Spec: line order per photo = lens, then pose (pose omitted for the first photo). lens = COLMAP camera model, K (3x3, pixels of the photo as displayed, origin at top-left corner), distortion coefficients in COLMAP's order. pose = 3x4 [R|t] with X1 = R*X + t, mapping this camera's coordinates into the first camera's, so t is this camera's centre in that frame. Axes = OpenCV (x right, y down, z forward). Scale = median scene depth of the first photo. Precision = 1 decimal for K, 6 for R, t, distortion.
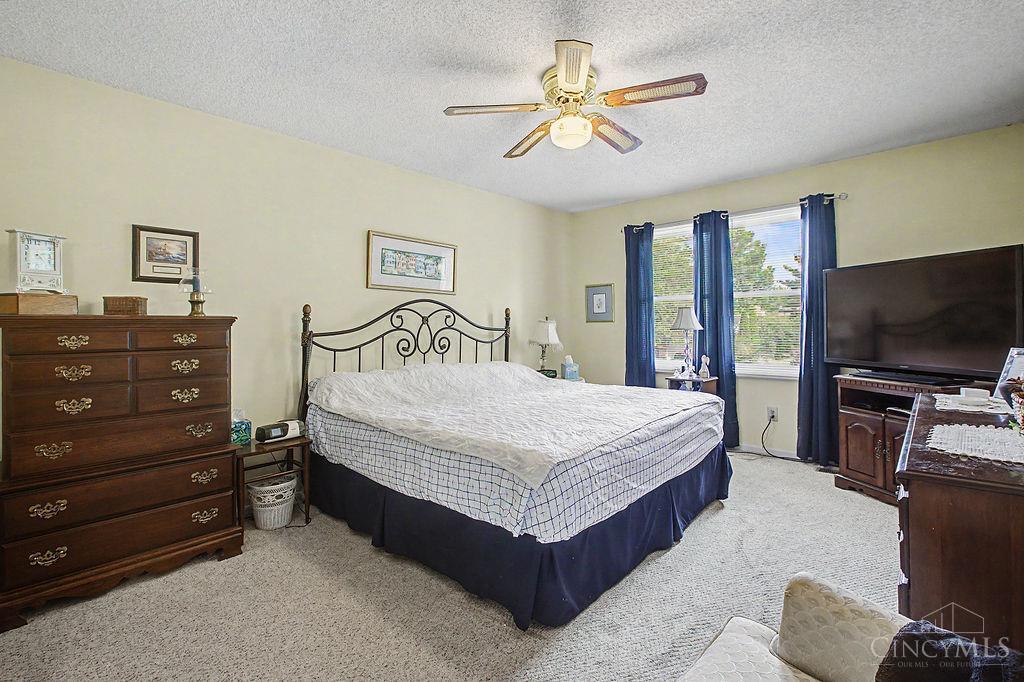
lens RADIAL K [[464.7, 0, 509.9], [0, 464.7, 331.8], [0, 0, 1]] dist [-0.012768, 0.000398]
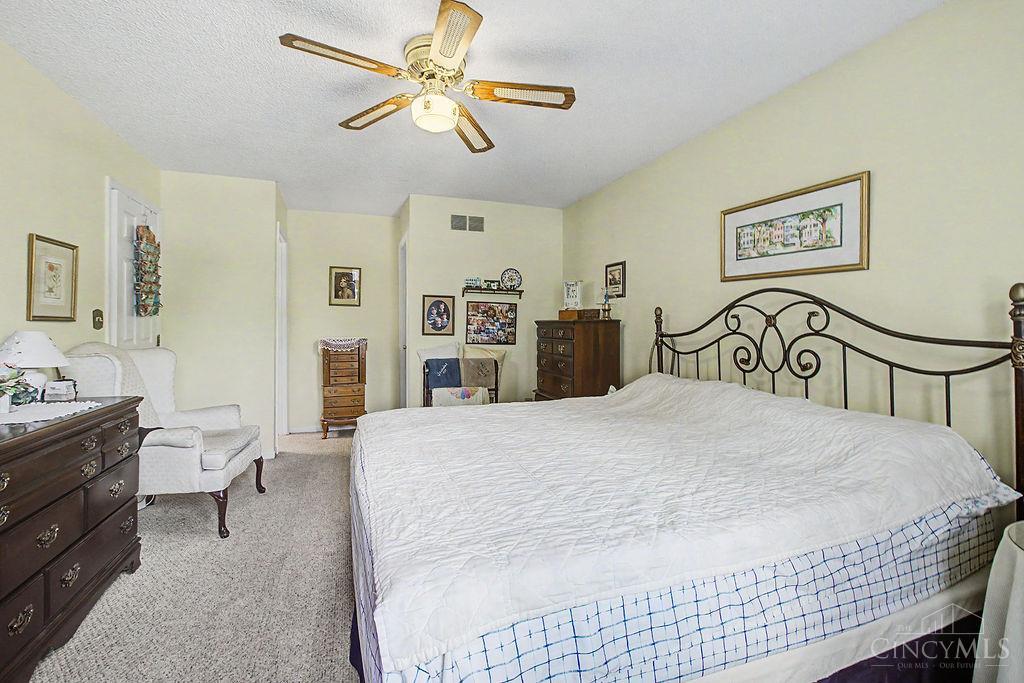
lens RADIAL K [[464.7, 0, 517.5], [0, 464.7, 317.4], [0, 0, 1]] dist [-0.012768, 0.000398]
pose [[-0.460260, 0.002551, -0.887780, 0.549370], [-0.002019, 0.999990, 0.003920, -0.031509], [0.887782, 0.003596, -0.460250, 0.983053]]
